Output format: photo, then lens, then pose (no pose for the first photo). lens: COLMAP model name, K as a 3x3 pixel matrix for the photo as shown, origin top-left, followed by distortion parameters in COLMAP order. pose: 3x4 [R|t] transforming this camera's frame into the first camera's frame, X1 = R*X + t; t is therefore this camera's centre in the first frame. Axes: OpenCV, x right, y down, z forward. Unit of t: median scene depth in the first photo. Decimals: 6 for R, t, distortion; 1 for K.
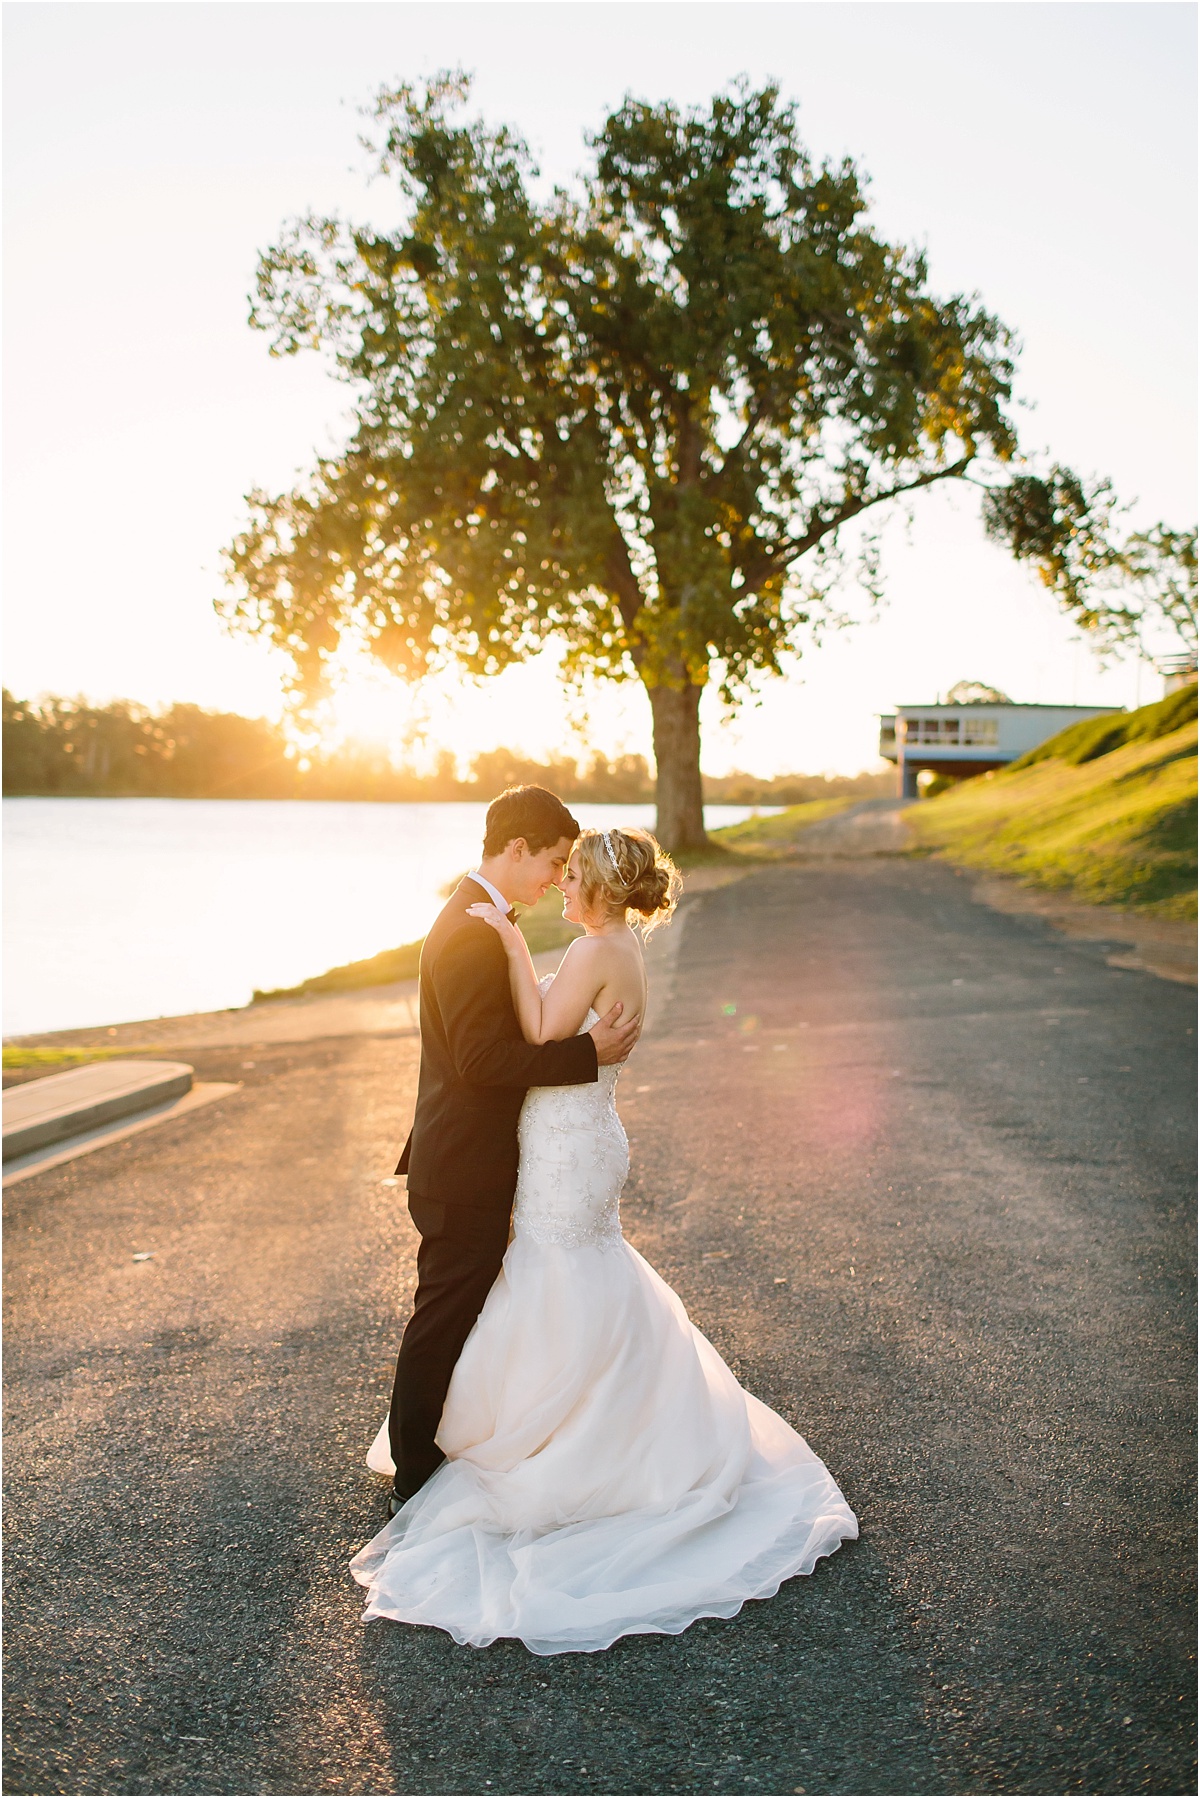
lens RADIAL K [[1847.6, 0, 600.2], [0, 1847.6, 896.1], [0, 0, 1]] dist [0.006923, 0.000000]
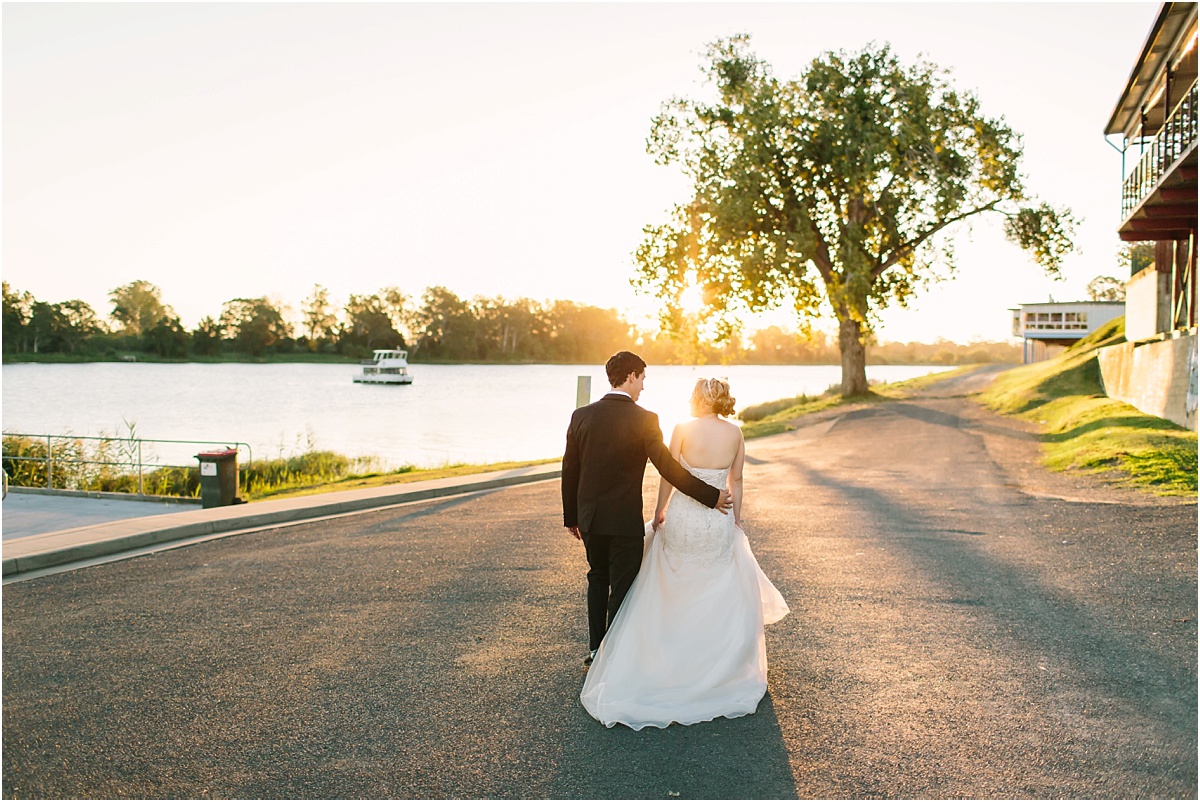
lens RADIAL K [[1233.1, 0, 602.4], [0, 1233.1, 408.2], [0, 0, 1]] dist [0.006923, 0.000000]
pose [[0.982006, 0.000117, -0.188851, 0.030074], [-0.003010, 0.999882, -0.015033, 0.011729], [0.188827, 0.015331, 0.981891, -0.401433]]
